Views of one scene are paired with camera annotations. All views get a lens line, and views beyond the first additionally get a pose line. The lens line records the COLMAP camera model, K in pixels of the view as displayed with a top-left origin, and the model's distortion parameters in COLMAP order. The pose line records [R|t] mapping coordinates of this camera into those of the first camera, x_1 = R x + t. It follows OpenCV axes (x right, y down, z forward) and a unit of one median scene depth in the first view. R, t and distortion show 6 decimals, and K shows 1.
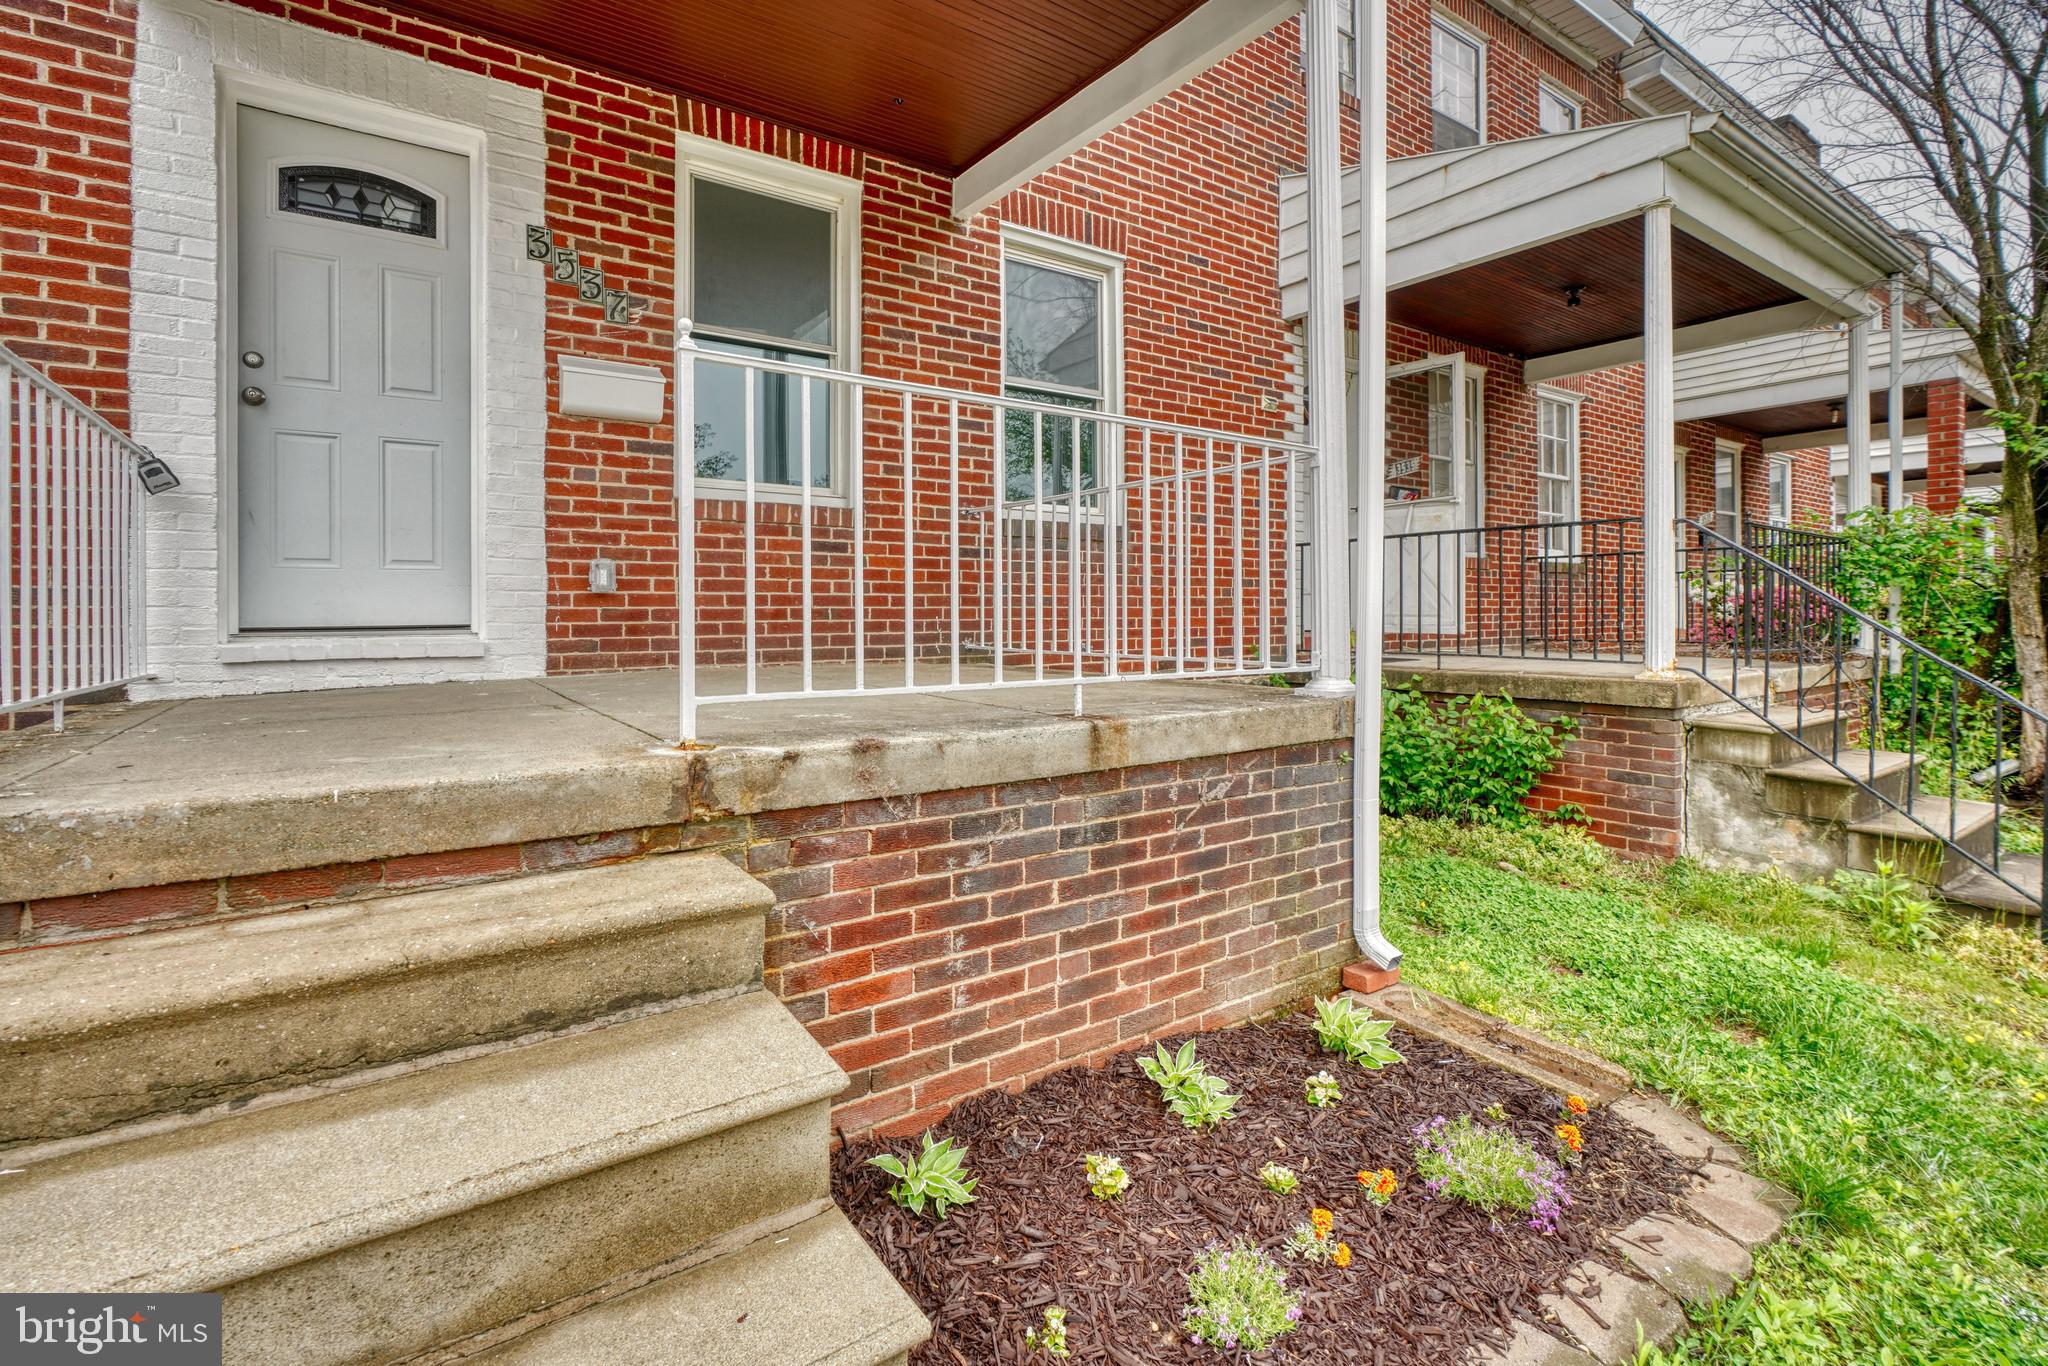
lens RADIAL K [[930.1, 0, 995.7], [0, 930.1, 604.8], [0, 0, 1]] dist [-0.016753, 0.006289]
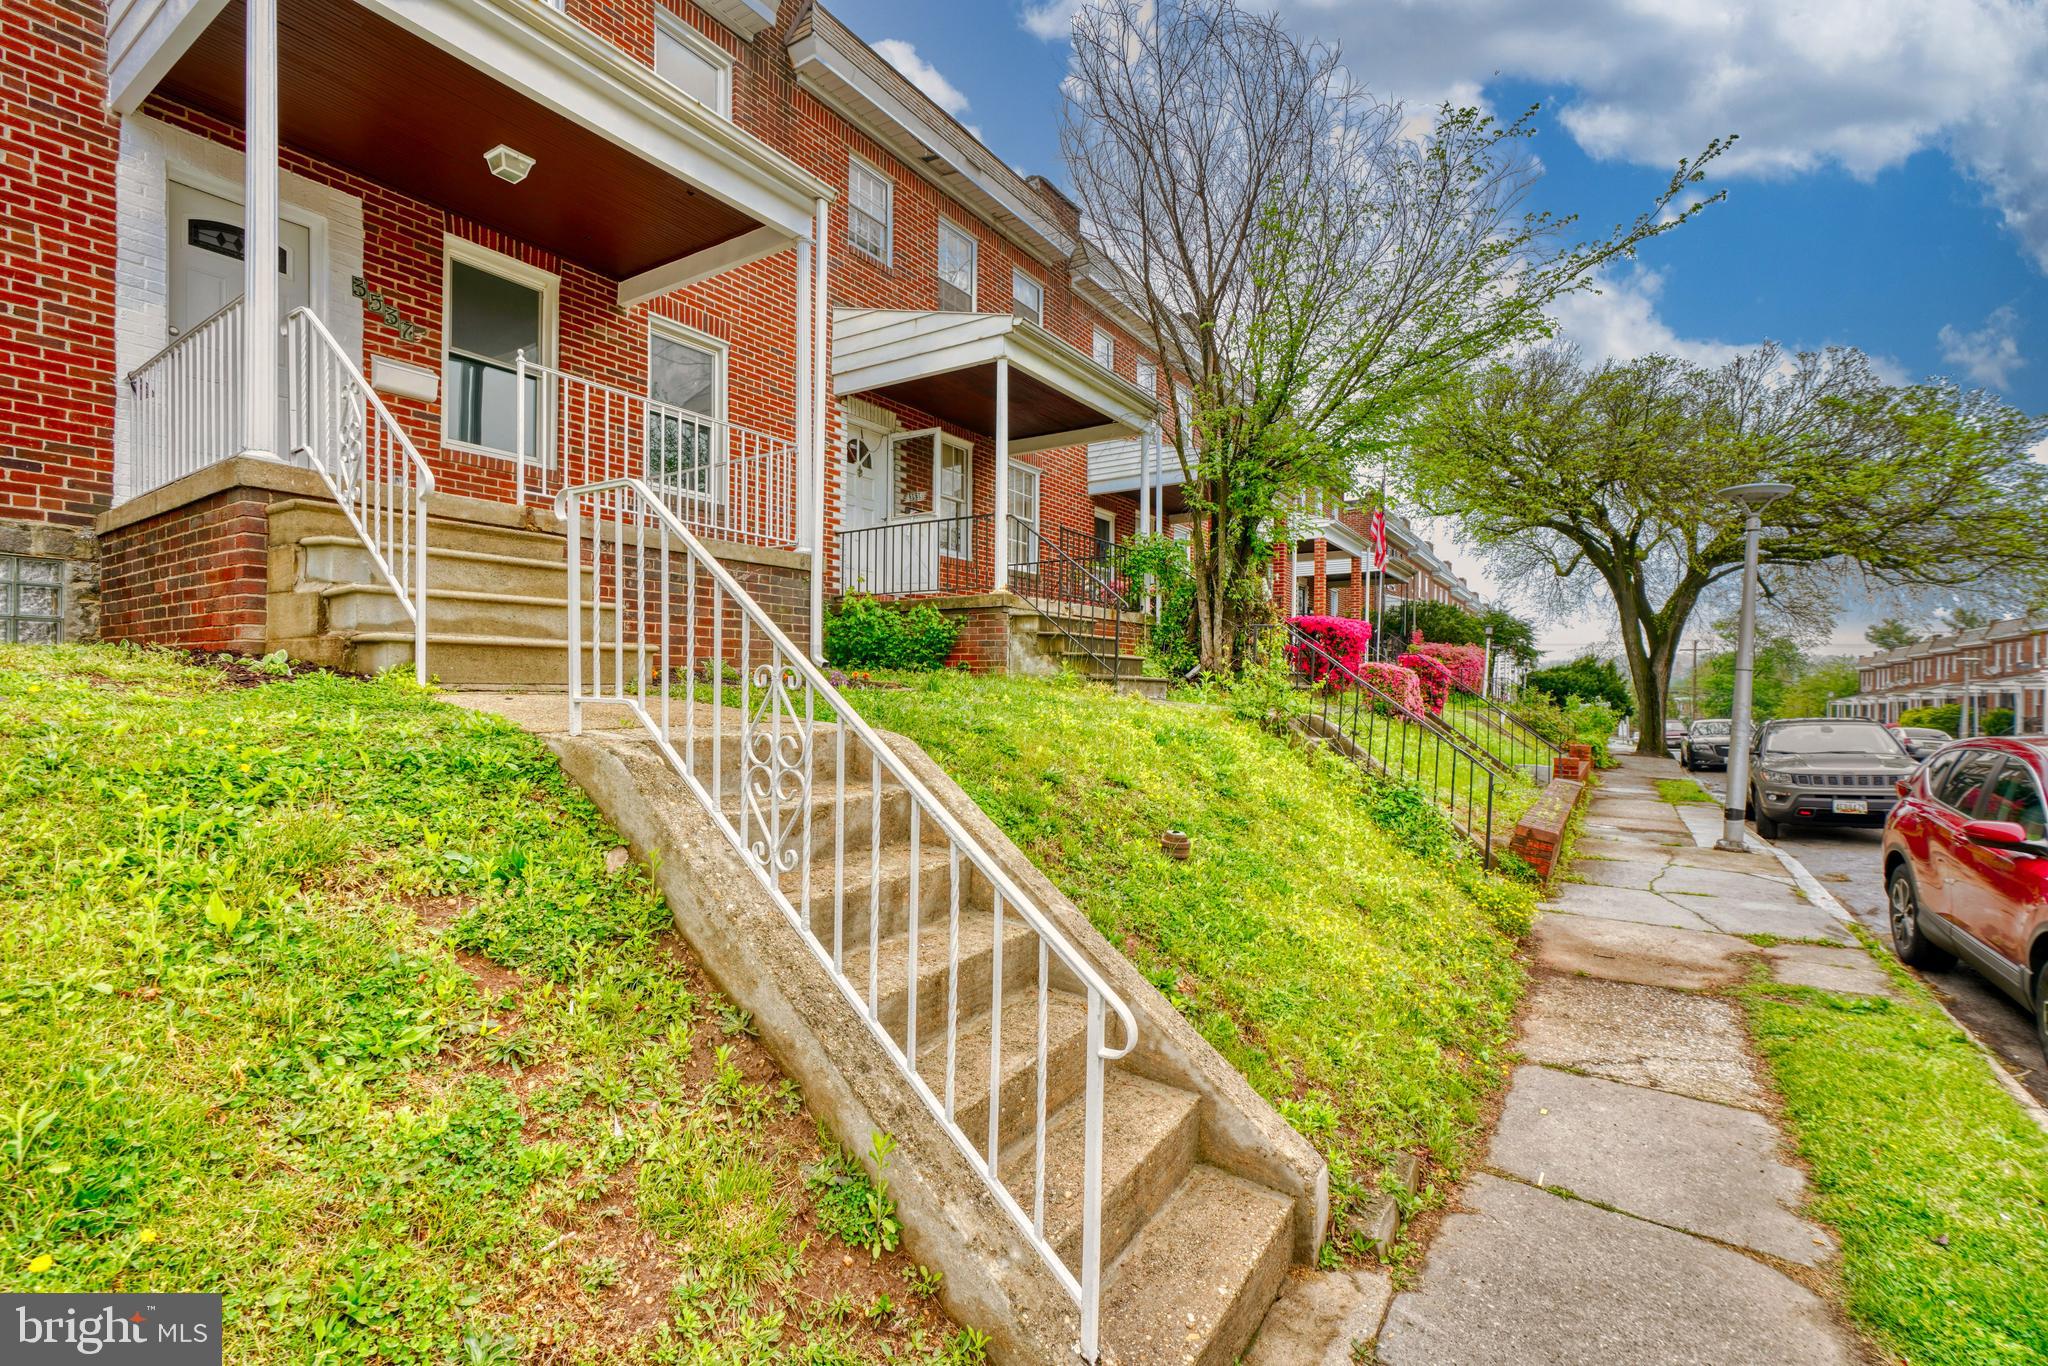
lens RADIAL K [[917.4, 0, 1015.1], [0, 917.4, 678.7], [0, 0, 1]] dist [-0.002002, 0.000601]
pose [[0.924307, 0.010256, 0.381513, -0.010023], [-0.009196, 0.999947, -0.004600, 0.321258], [-0.381540, 0.000744, 0.924352, -1.003143]]
